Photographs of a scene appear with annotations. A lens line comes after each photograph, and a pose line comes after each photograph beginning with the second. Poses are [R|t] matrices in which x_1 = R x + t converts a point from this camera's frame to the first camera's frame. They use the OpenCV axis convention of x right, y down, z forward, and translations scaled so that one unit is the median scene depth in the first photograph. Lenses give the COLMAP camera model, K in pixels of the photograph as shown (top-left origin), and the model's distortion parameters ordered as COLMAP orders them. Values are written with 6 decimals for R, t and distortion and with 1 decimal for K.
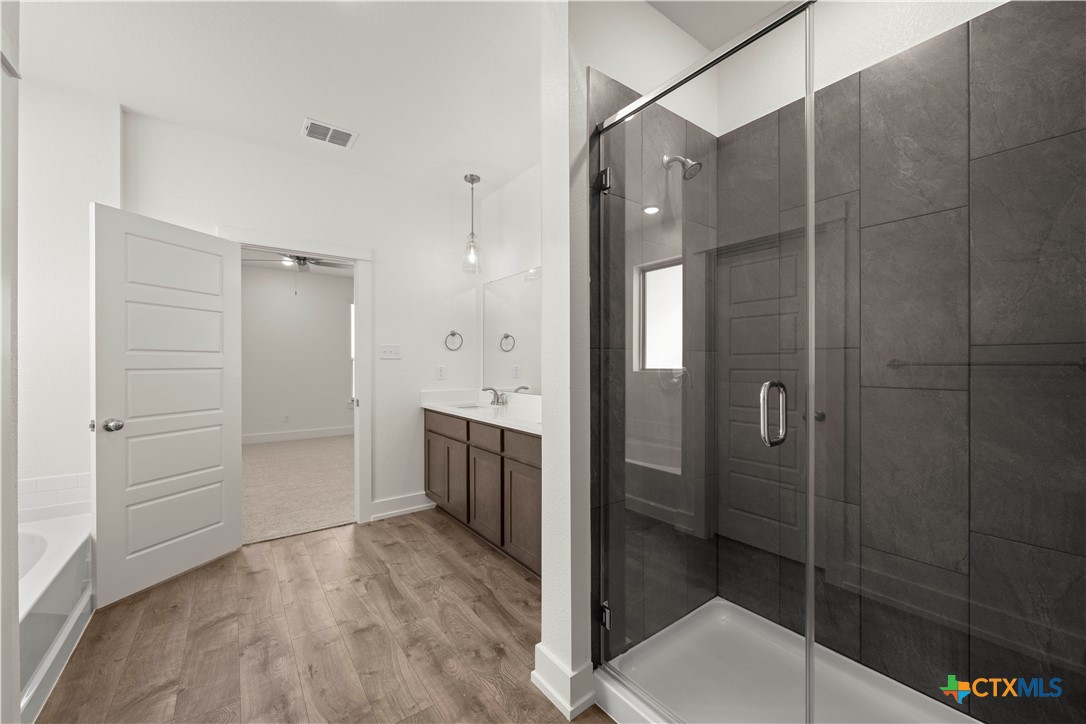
lens RADIAL K [[430.4, 0, 544.0], [0, 430.4, 363.4], [0, 0, 1]] dist [-0.002154, -0.000143]
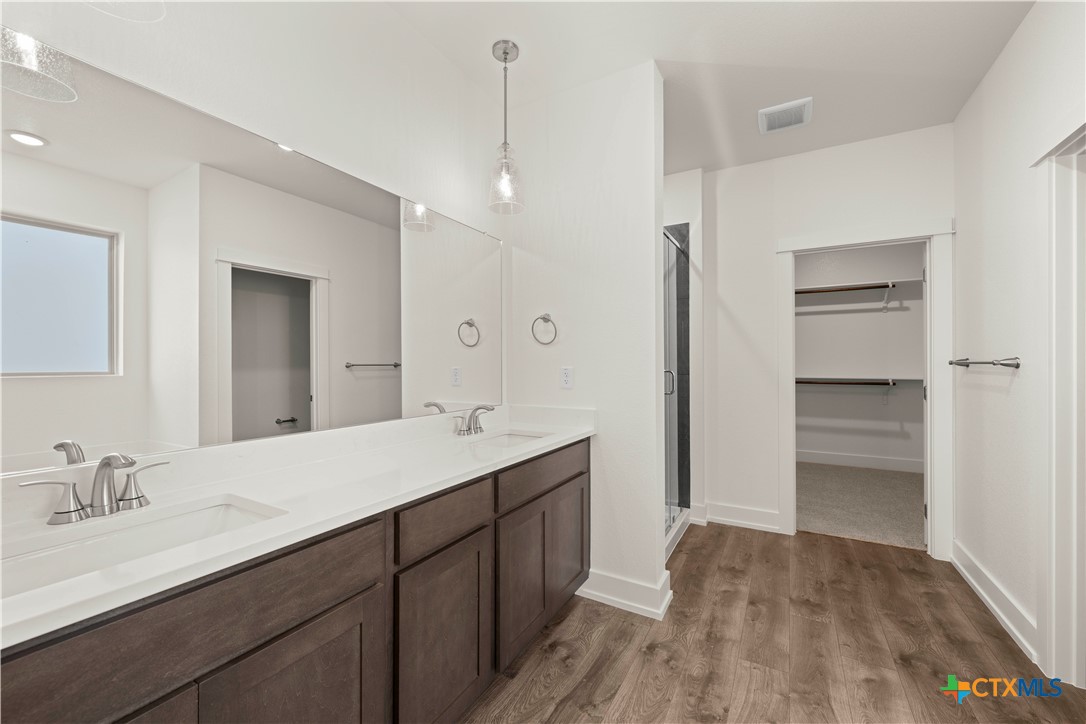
lens RADIAL K [[430.4, 0, 546.0], [0, 430.4, 351.4], [0, 0, 1]] dist [-0.002154, -0.000143]
pose [[-0.409589, 0.003542, 0.912263, -0.965225], [0.003378, 0.999991, -0.002365, -0.034306], [-0.912264, 0.002113, -0.409598, 1.699667]]
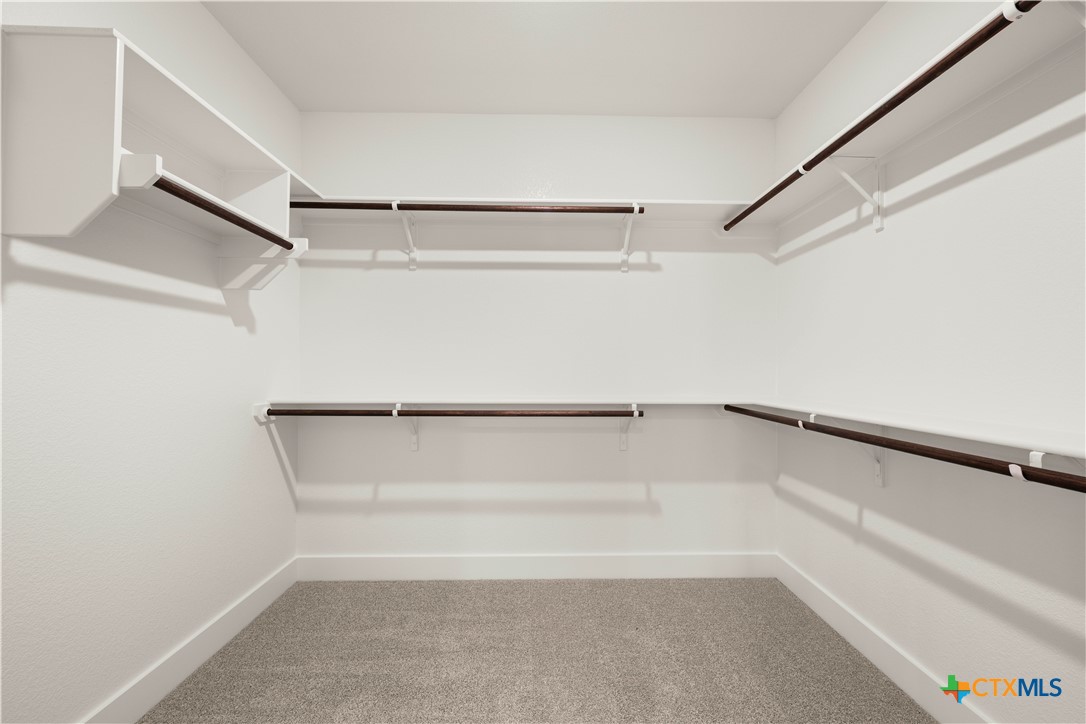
lens RADIAL K [[430.4, 0, 544.5], [0, 430.4, 365.3], [0, 0, 1]] dist [-0.002154, -0.000143]
pose [[-0.812242, -0.002655, 0.583314, -0.665555], [-0.002873, 0.999996, 0.000551, -0.017297], [-0.583313, -0.001228, -0.812246, 1.162971]]
